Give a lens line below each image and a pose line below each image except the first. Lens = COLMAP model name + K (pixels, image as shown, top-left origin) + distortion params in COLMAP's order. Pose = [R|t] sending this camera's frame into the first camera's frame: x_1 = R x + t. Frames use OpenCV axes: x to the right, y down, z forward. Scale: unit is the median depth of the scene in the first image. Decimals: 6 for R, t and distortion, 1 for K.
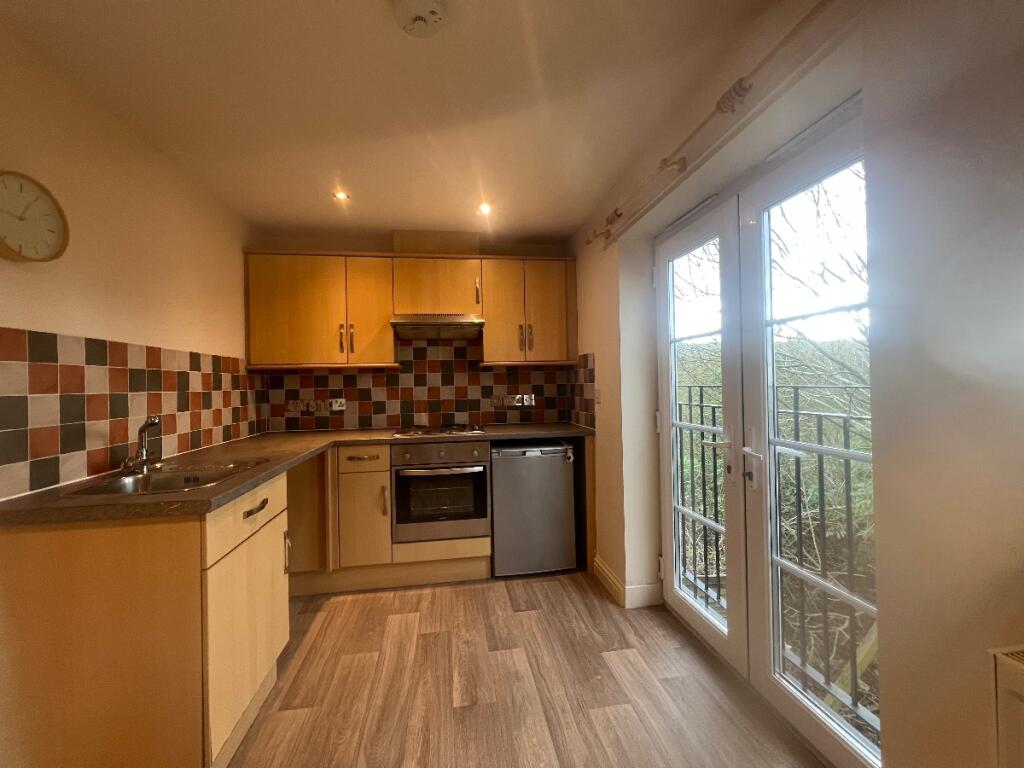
lens RADIAL K [[402.7, 0, 510.2], [0, 402.7, 380.8], [0, 0, 1]] dist [-0.030510, -0.000223]
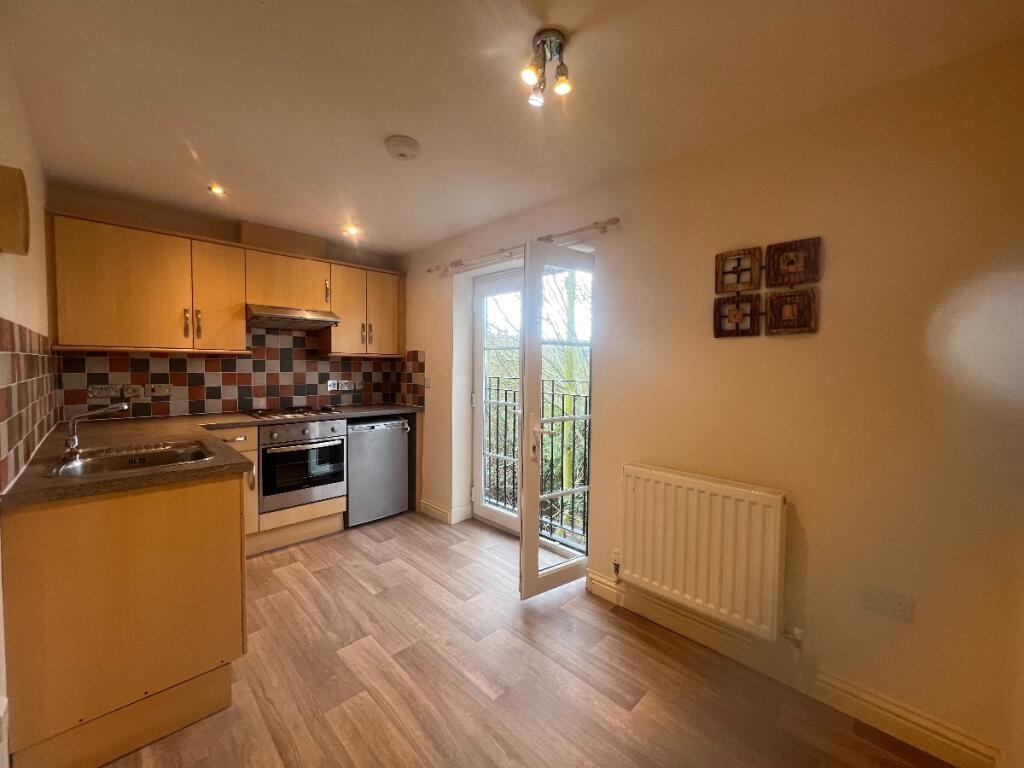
lens RADIAL K [[409.8, 0, 510.1], [0, 409.8, 383.5], [0, 0, 1]] dist [-0.002830, -0.000415]
pose [[0.808546, 0.003194, 0.588424, -0.368382], [-0.031482, 0.998788, 0.037838, -0.020383], [-0.587590, -0.049118, 0.807667, -0.290445]]
